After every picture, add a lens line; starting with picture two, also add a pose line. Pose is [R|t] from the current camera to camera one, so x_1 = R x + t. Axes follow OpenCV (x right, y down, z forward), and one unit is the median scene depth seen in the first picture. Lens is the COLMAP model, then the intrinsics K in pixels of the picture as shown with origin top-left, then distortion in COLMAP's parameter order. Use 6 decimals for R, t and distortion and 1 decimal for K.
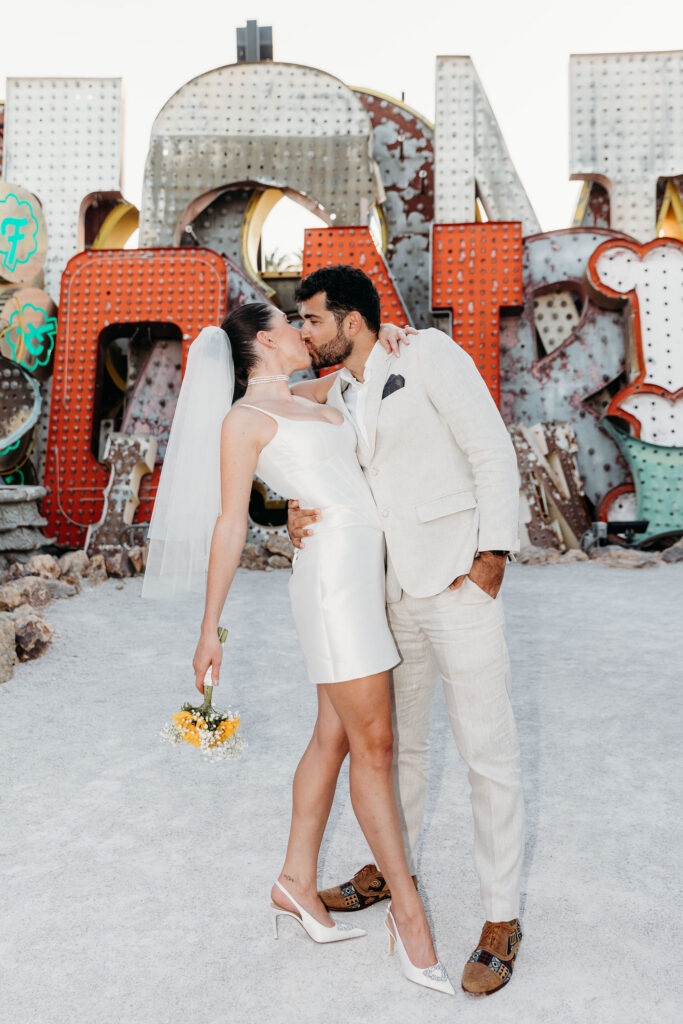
lens RADIAL K [[1141.6, 0, 341.1], [0, 1141.6, 514.7], [0, 0, 1]] dist [0.013729, 0.000000]
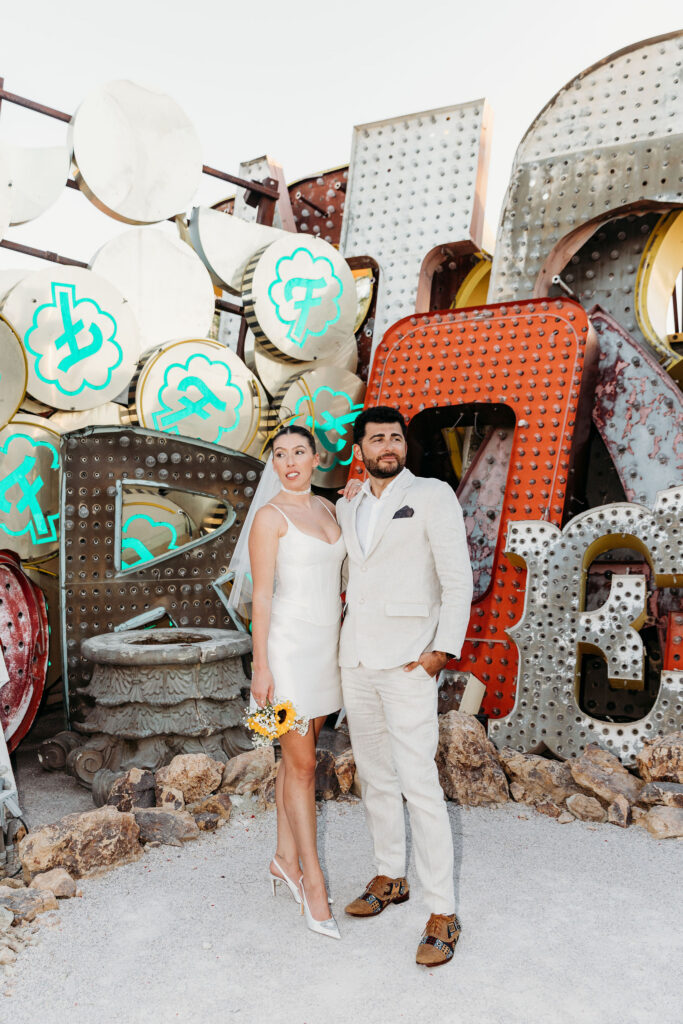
lens RADIAL K [[932.0, 0, 333.3], [0, 932.0, 534.1], [0, 0, 1]] dist [0.007604, 0.000000]
pose [[0.858637, 0.029528, -0.511733, 0.056256], [-0.058500, 0.997461, -0.040603, -0.053328], [0.509235, 0.064799, 0.858184, 0.422224]]
